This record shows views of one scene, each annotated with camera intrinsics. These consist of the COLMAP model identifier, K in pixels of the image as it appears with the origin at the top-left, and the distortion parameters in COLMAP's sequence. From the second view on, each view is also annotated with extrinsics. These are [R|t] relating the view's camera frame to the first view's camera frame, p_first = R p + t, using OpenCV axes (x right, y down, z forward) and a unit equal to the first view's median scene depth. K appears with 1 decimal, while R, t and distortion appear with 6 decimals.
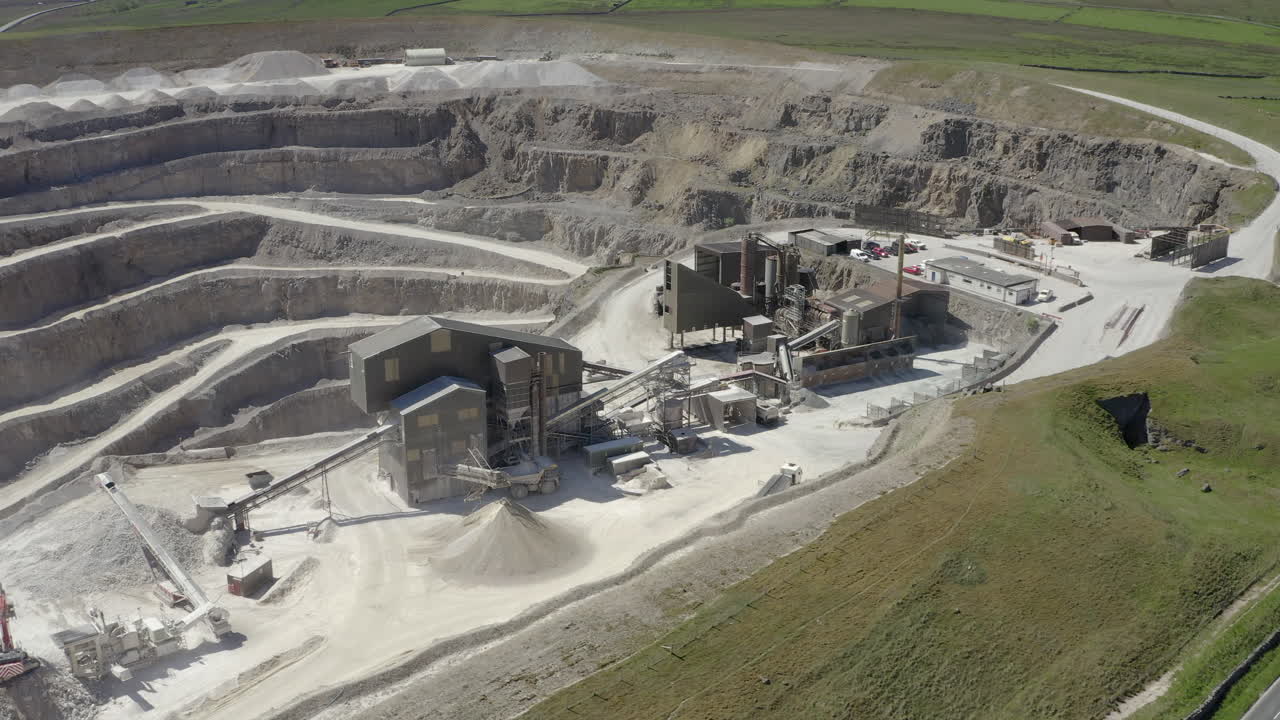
lens RADIAL K [[1363.6, 0, 639.8], [0, 1363.6, 365.1], [0, 0, 1]] dist [-0.177414, 0.000000]
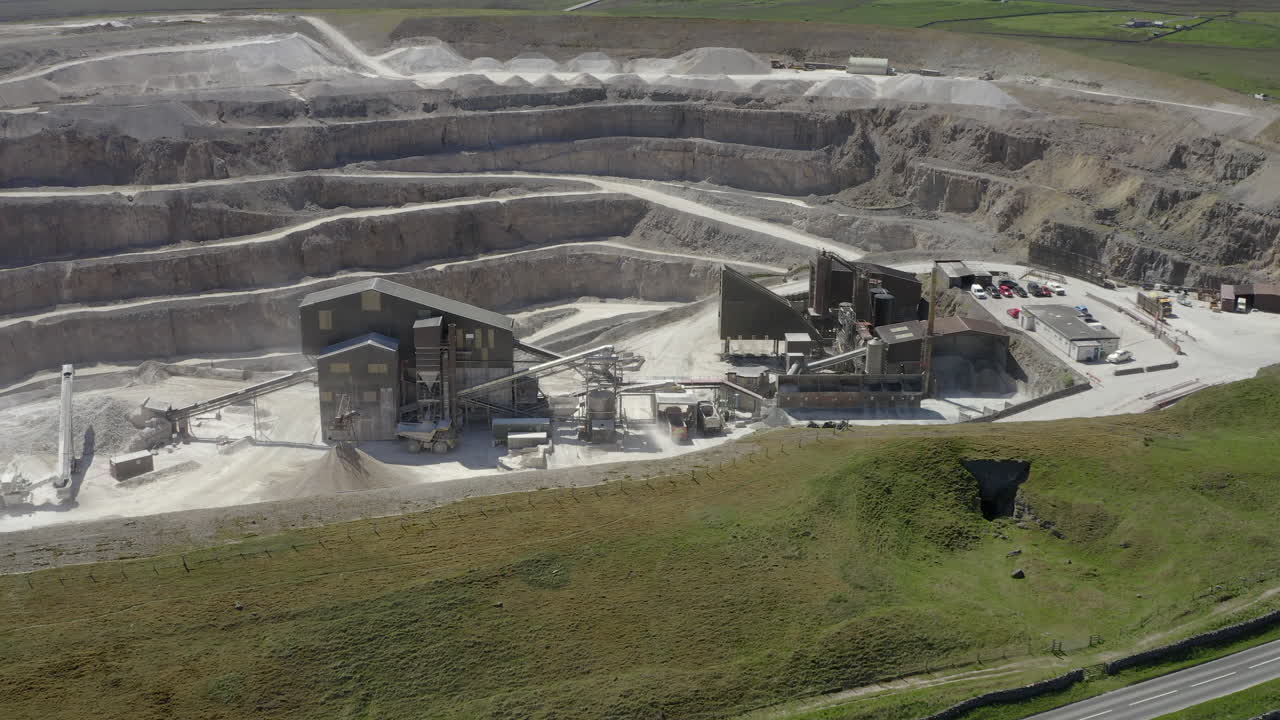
lens RADIAL K [[1363.6, 0, 639.9], [0, 1363.6, 360.3], [0, 0, 1]] dist [-0.177414, 0.000000]
pose [[0.902972, 0.147336, -0.403651, 0.169539], [-0.151536, 0.988213, 0.021719, -0.009029], [0.402093, 0.041556, 0.914655, 0.022800]]
